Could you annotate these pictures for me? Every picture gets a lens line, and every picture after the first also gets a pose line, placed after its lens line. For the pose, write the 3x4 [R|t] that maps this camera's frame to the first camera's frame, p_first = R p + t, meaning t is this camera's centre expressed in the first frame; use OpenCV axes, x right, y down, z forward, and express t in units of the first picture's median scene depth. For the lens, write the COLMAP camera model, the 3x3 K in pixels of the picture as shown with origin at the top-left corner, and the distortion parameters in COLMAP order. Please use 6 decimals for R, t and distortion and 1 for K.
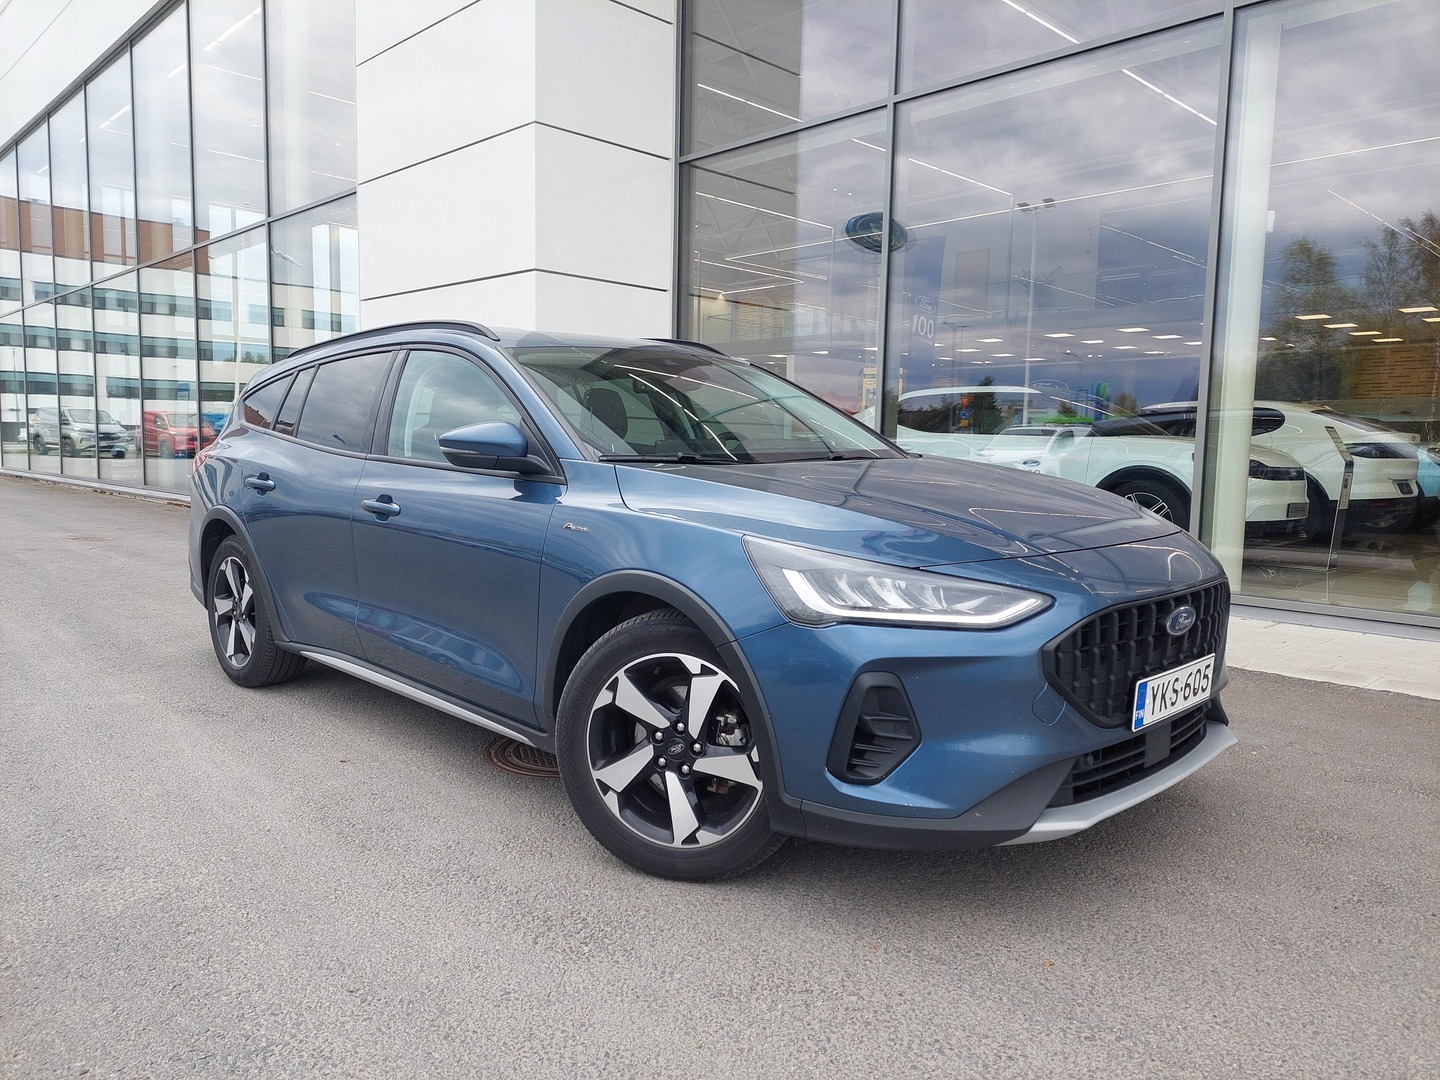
lens RADIAL K [[1050.6, 0, 719.9], [0, 1050.6, 550.9], [0, 0, 1]] dist [0.004339, -0.002033]
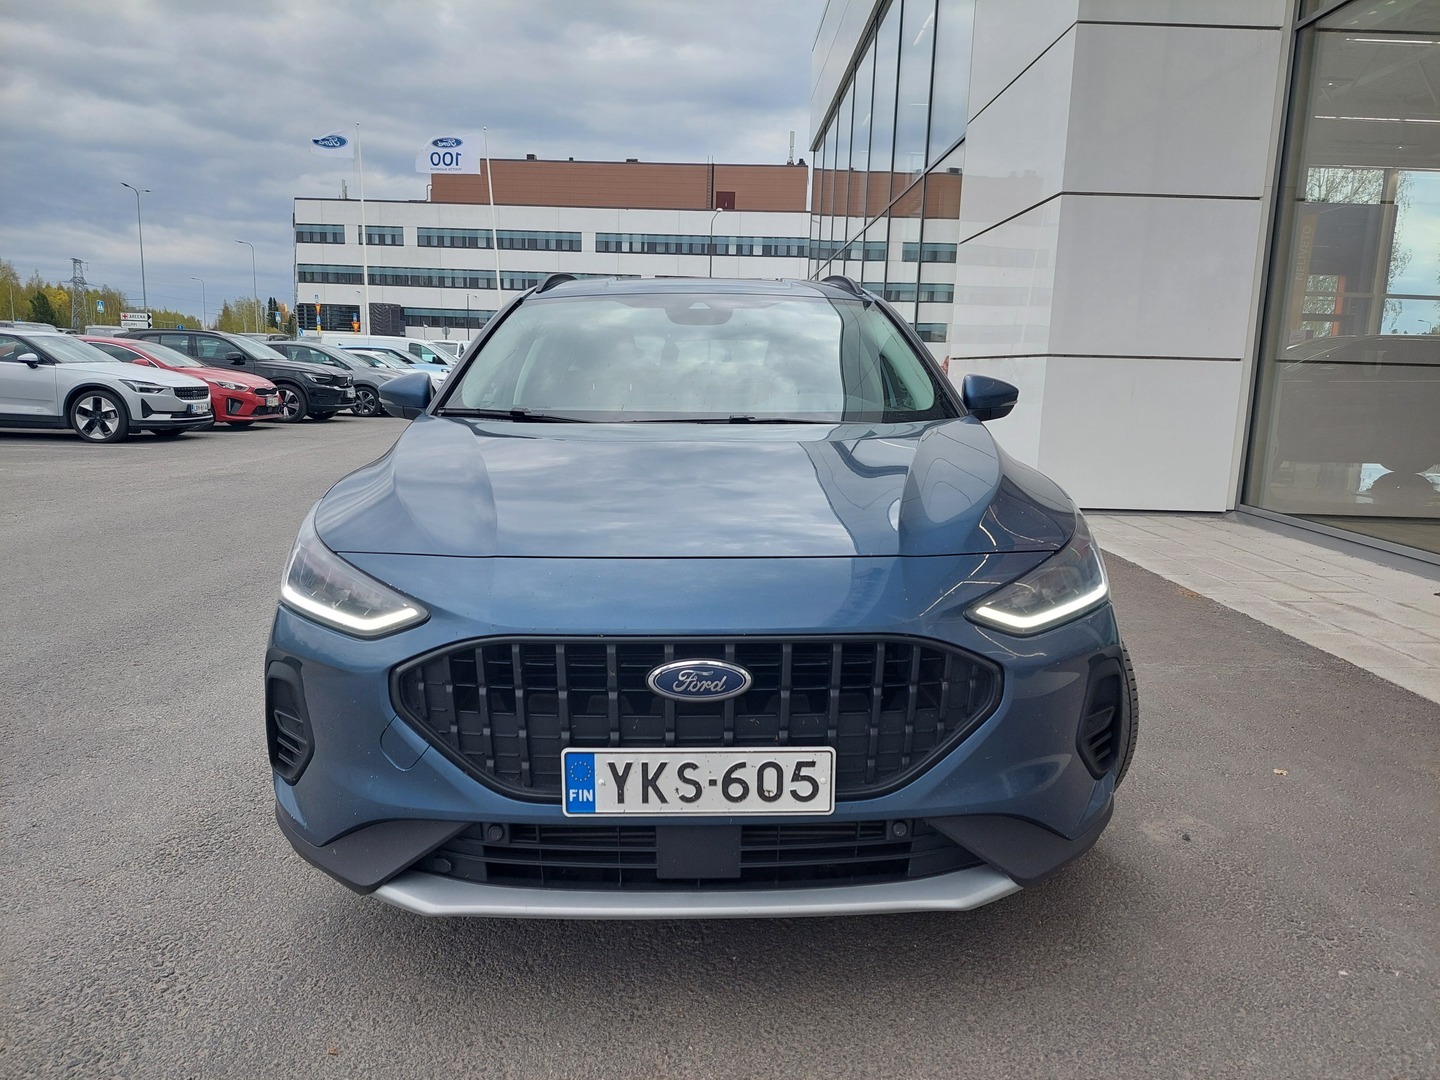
lens RADIAL K [[1050.6, 0, 719.9], [0, 1050.6, 550.9], [0, 0, 1]] dist [0.004339, -0.002033]
pose [[0.733304, 0.121501, -0.668957, 0.870213], [-0.083179, 0.992544, 0.089094, -0.073473], [0.674794, -0.009690, 0.737942, 0.515856]]
